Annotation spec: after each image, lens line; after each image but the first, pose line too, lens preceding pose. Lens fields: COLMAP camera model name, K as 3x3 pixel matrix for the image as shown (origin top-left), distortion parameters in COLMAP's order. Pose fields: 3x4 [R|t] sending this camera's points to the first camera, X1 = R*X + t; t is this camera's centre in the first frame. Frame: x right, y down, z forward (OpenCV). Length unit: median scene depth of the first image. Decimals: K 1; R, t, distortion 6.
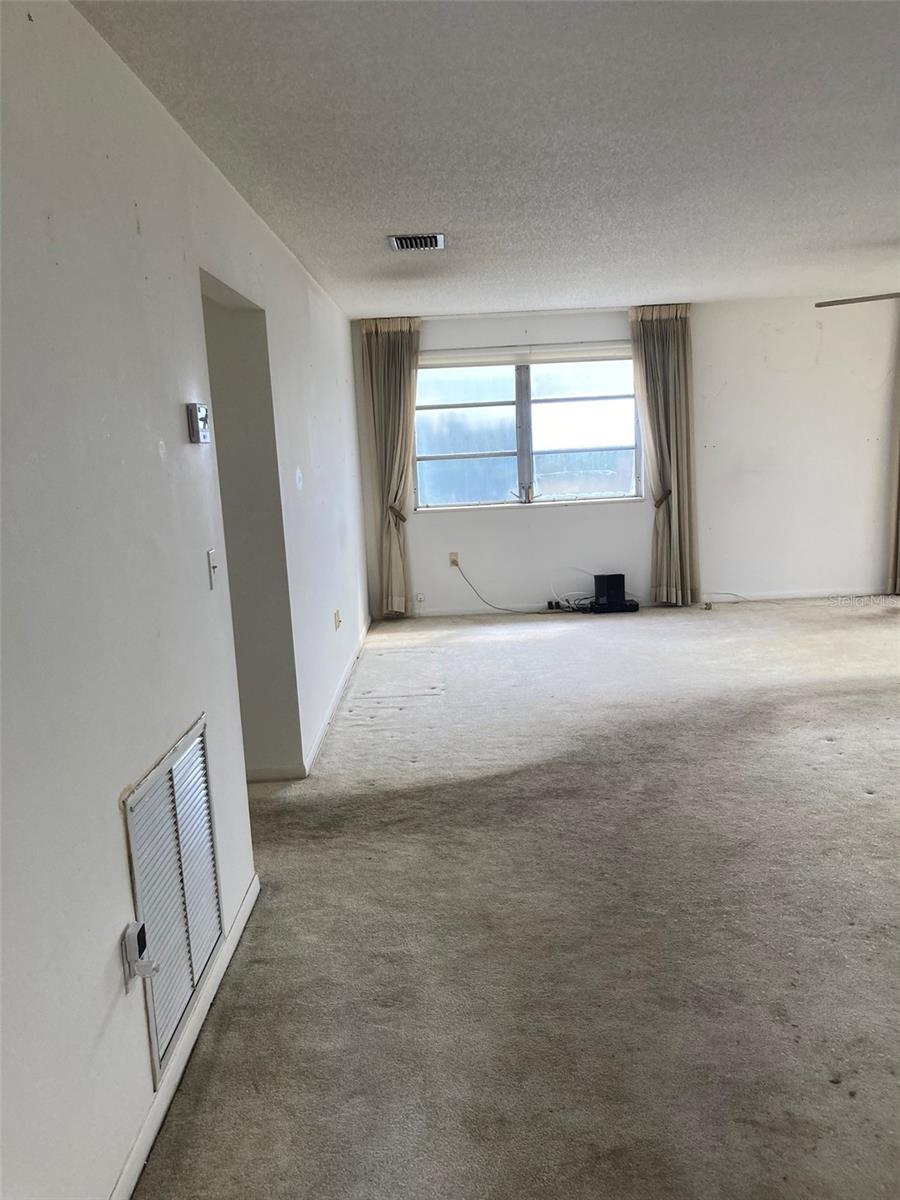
lens RADIAL K [[979.5, 0, 441.4], [0, 979.5, 591.0], [0, 0, 1]] dist [0.020262, -0.008802]
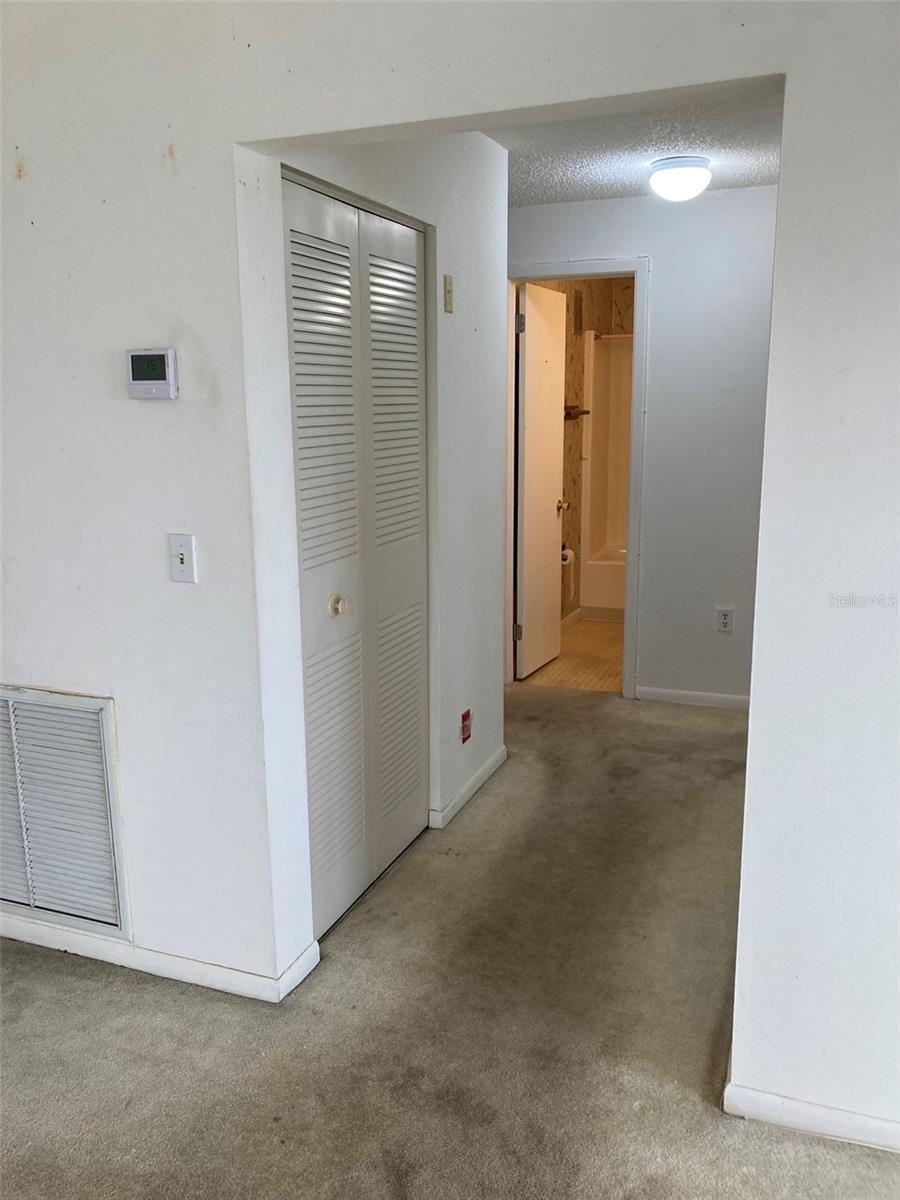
lens RADIAL K [[979.5, 0, 449.5], [0, 979.5, 600.4], [0, 0, 1]] dist [0.020262, -0.008802]
pose [[-0.355816, 0.238999, -0.903479, 0.261213], [-0.119661, 0.947138, 0.297674, -0.156140], [0.926864, 0.214029, -0.308408, 0.920253]]
